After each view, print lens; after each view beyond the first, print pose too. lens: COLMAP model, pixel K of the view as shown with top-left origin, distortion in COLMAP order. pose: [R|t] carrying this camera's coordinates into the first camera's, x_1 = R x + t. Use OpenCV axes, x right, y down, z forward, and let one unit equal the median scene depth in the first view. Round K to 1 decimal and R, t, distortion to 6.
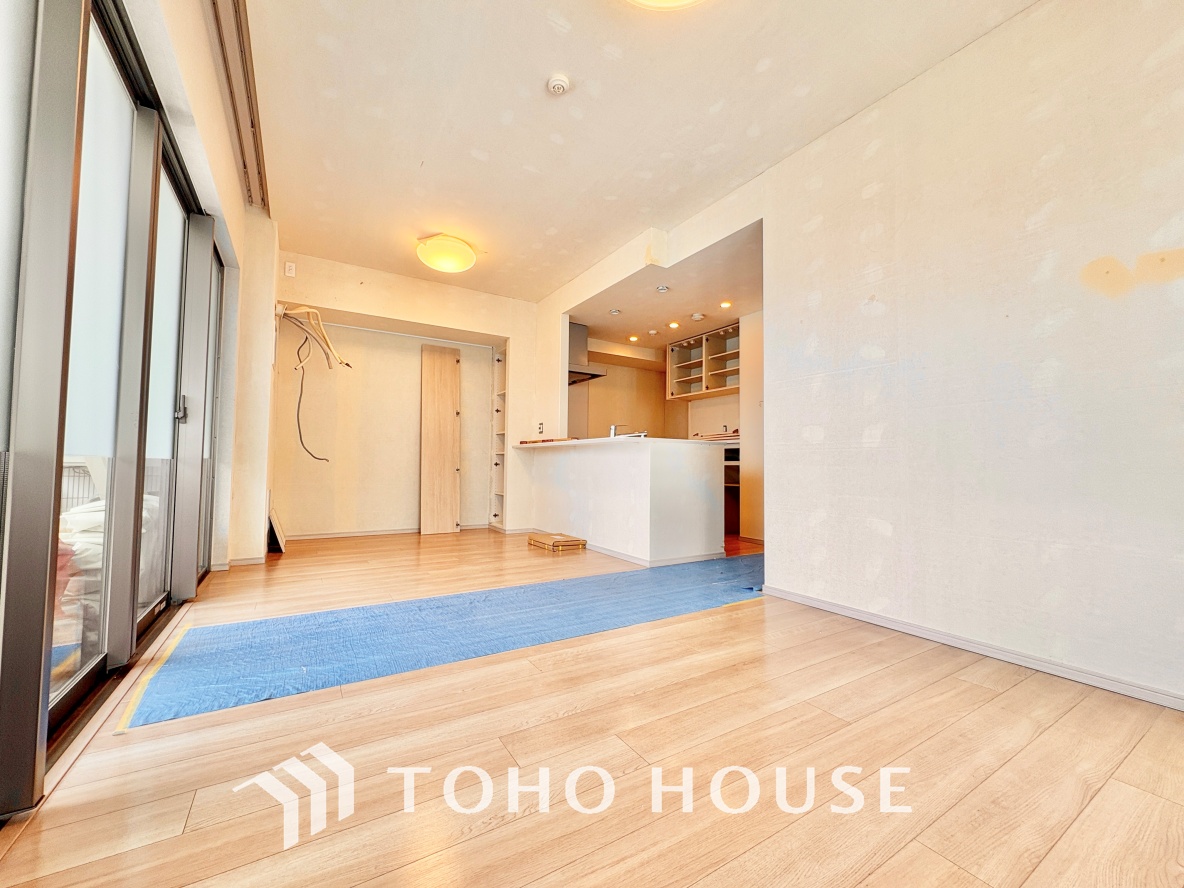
lens RADIAL K [[472.0, 0, 592.1], [0, 472.0, 445.0], [0, 0, 1]] dist [-0.000579, -0.001003]
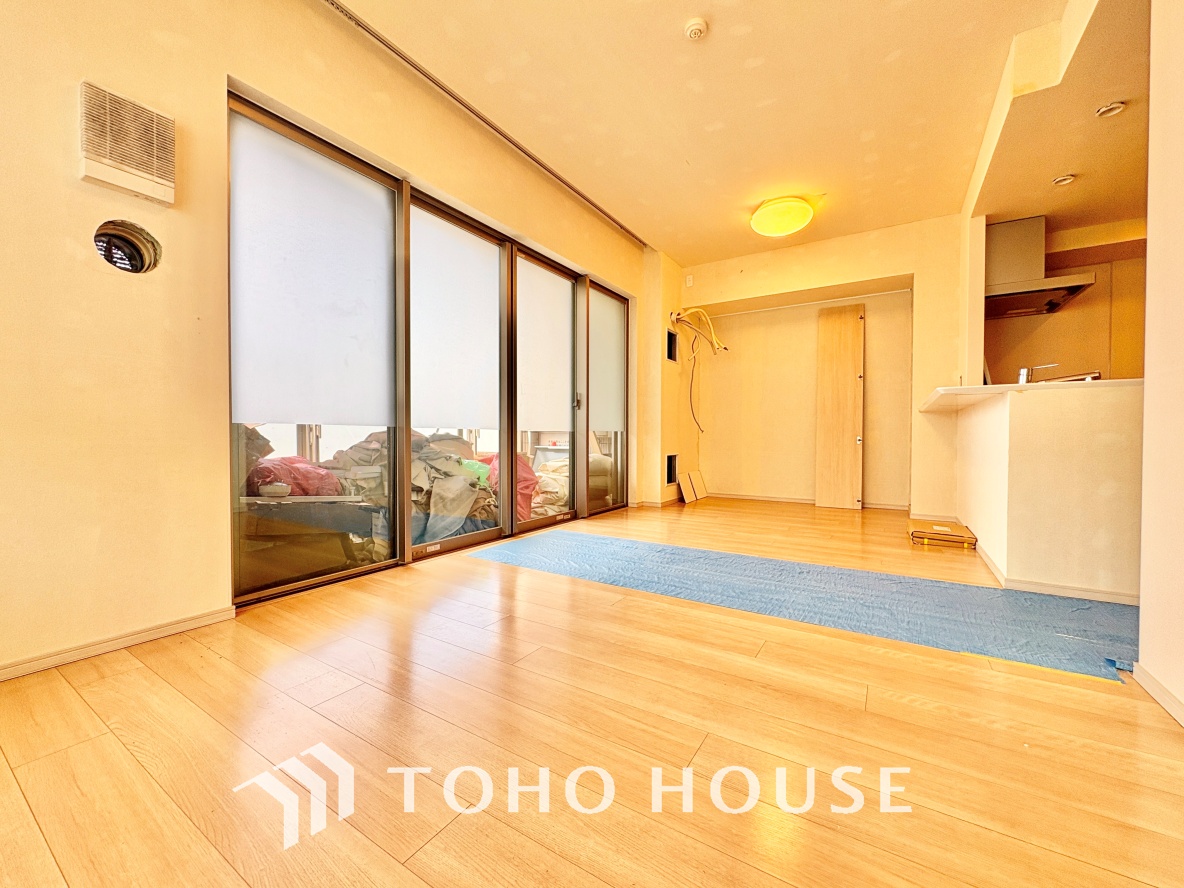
lens RADIAL K [[472.0, 0, 592.3], [0, 472.0, 445.8], [0, 0, 1]] dist [-0.000579, -0.001003]
pose [[0.435505, 0.006364, -0.900164, 0.415187], [0.042436, 0.998718, 0.027592, 0.023679], [0.899186, -0.050216, 0.434676, 0.211664]]
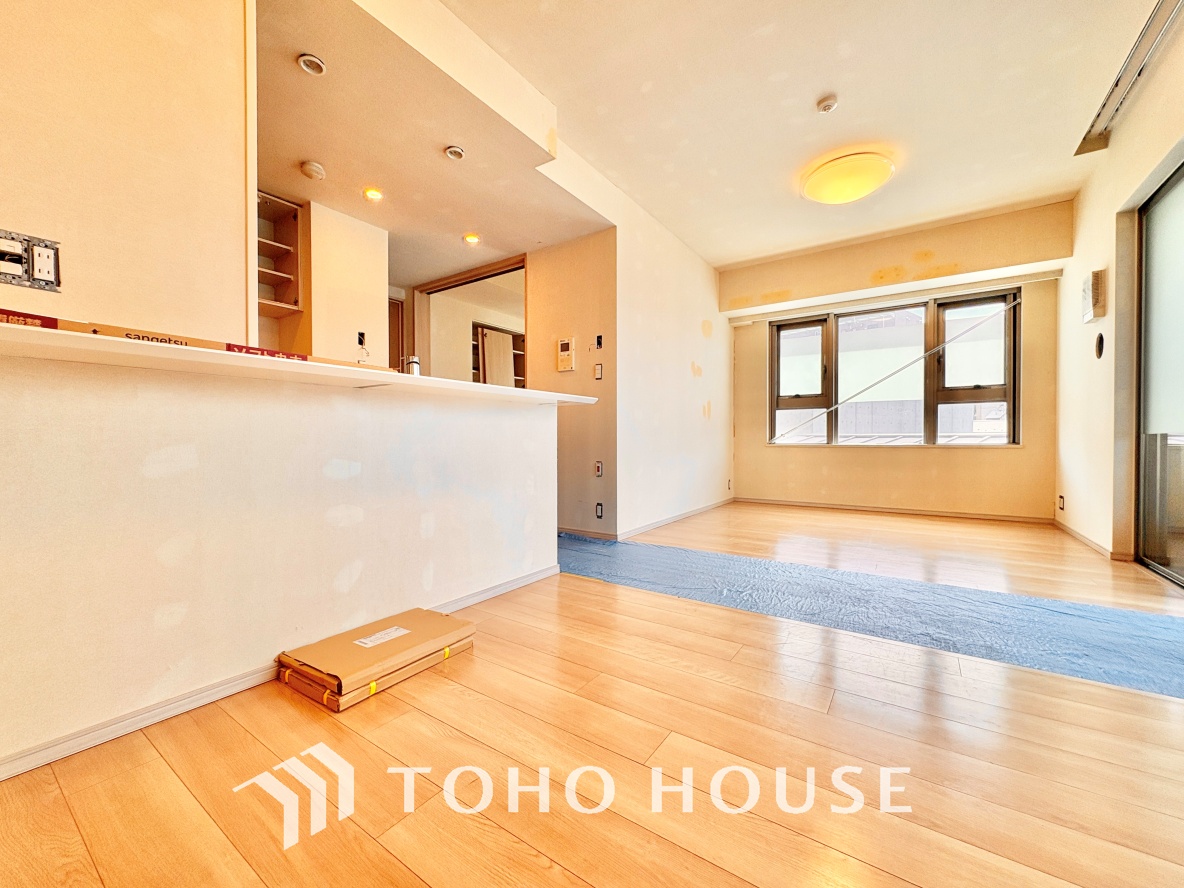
lens RADIAL K [[472.0, 0, 590.1], [0, 472.0, 443.8], [0, 0, 1]] dist [-0.000579, -0.001003]
pose [[-0.395276, -0.018967, 0.918367, -0.537974], [-0.041644, 0.999129, 0.002711, 0.045247], [-0.917618, -0.037173, -0.395722, 1.156798]]
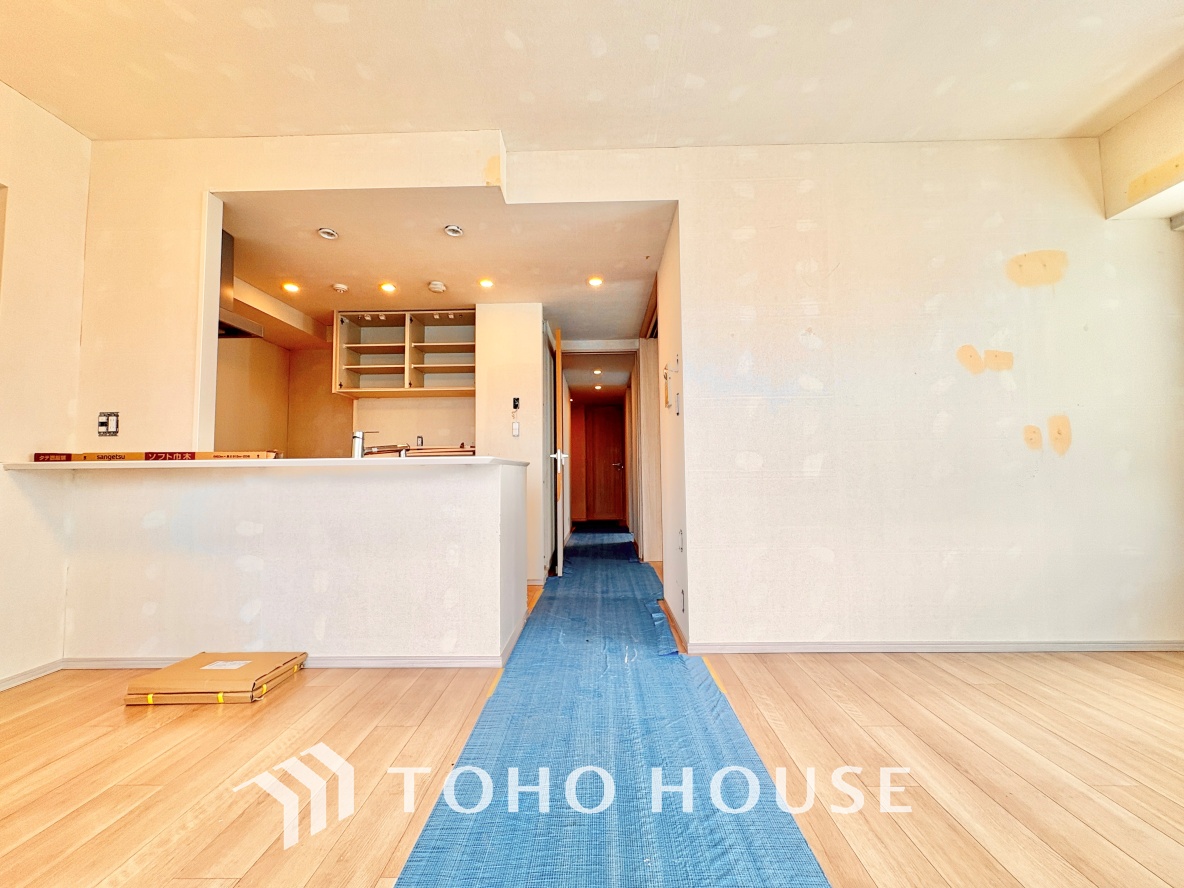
lens RADIAL K [[472.0, 0, 592.9], [0, 472.0, 444.9], [0, 0, 1]] dist [-0.000579, -0.001003]
pose [[0.543044, 0.031854, 0.839100, -0.315009], [-0.017470, 0.999493, -0.026637, -0.016944], [-0.839523, -0.000194, 0.543325, 0.516864]]
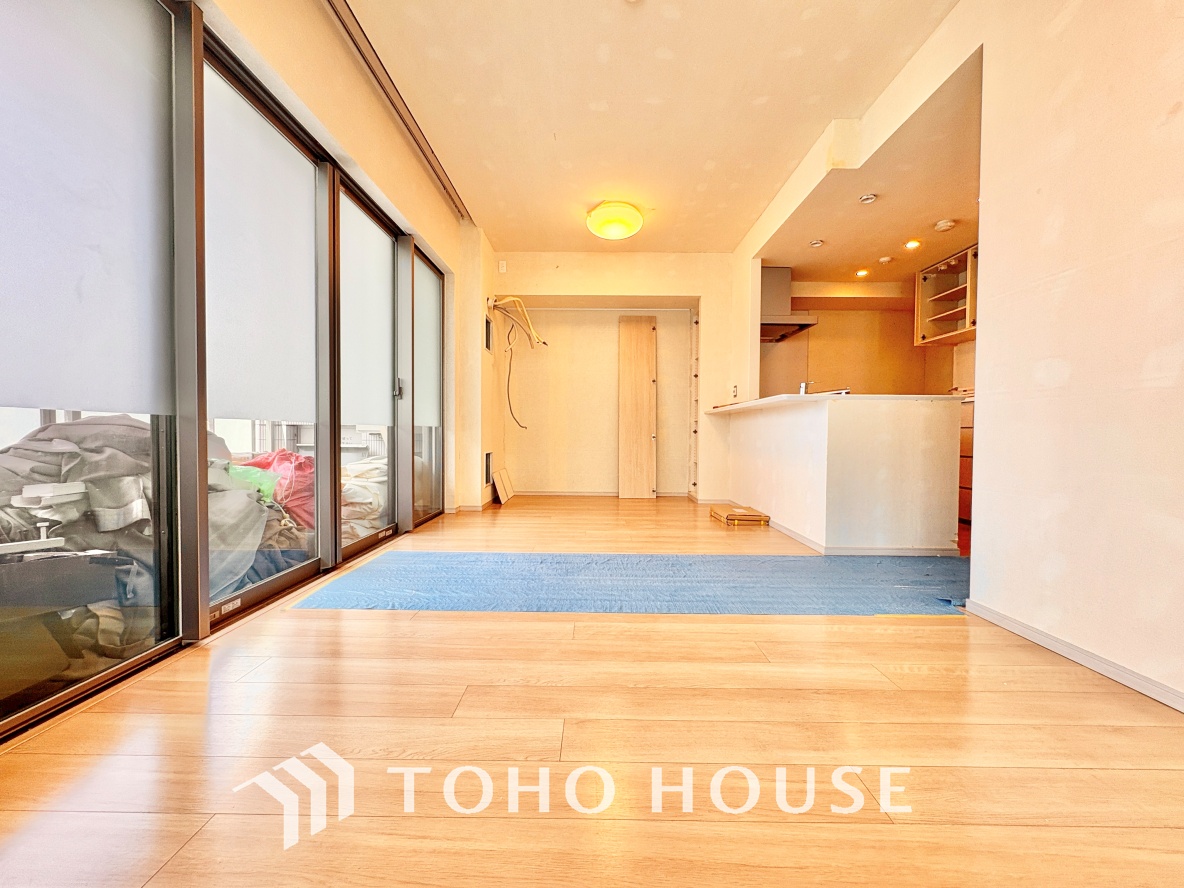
lens RADIAL K [[472.0, 0, 592.0], [0, 472.0, 445.0], [0, 0, 1]] dist [-0.000579, -0.001003]
pose [[0.845793, 0.007538, -0.533458, 0.197060], [0.025295, 0.998209, 0.054210, 0.015665], [0.532912, -0.059344, 0.844087, 0.103825]]
